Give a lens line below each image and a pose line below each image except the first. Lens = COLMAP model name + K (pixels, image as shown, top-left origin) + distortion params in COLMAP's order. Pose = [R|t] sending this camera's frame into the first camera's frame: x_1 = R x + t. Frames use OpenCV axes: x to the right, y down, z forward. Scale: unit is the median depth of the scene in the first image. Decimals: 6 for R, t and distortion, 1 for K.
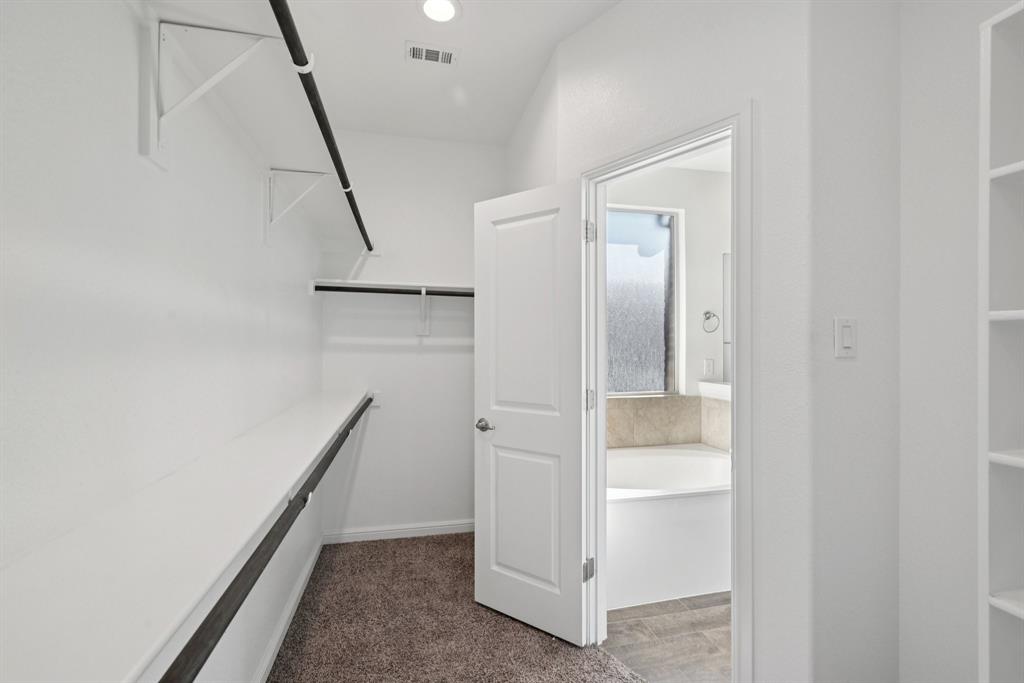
lens RADIAL K [[446.4, 0, 511.1], [0, 446.4, 345.0], [0, 0, 1]] dist [-0.003387, -0.000392]
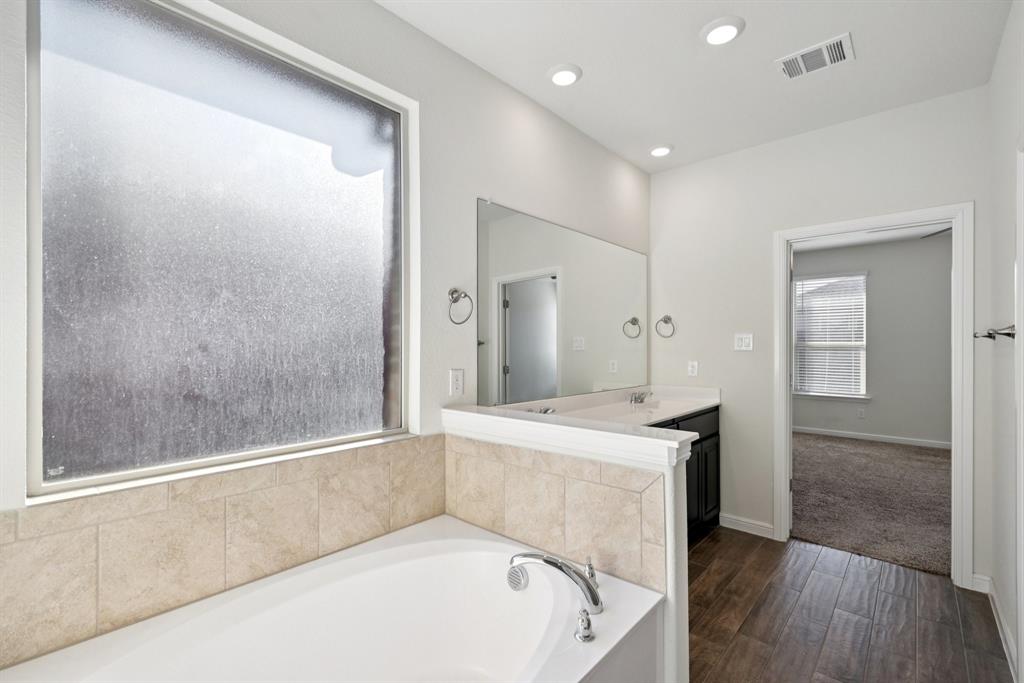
lens RADIAL K [[446.4, 0, 512.0], [0, 446.4, 347.9], [0, 0, 1]] dist [-0.003387, -0.000392]
pose [[0.826090, -0.000831, 0.563538, 0.169748], [-0.000791, 0.999996, 0.002634, 0.001579], [-0.563538, -0.002622, 0.826086, 0.469176]]
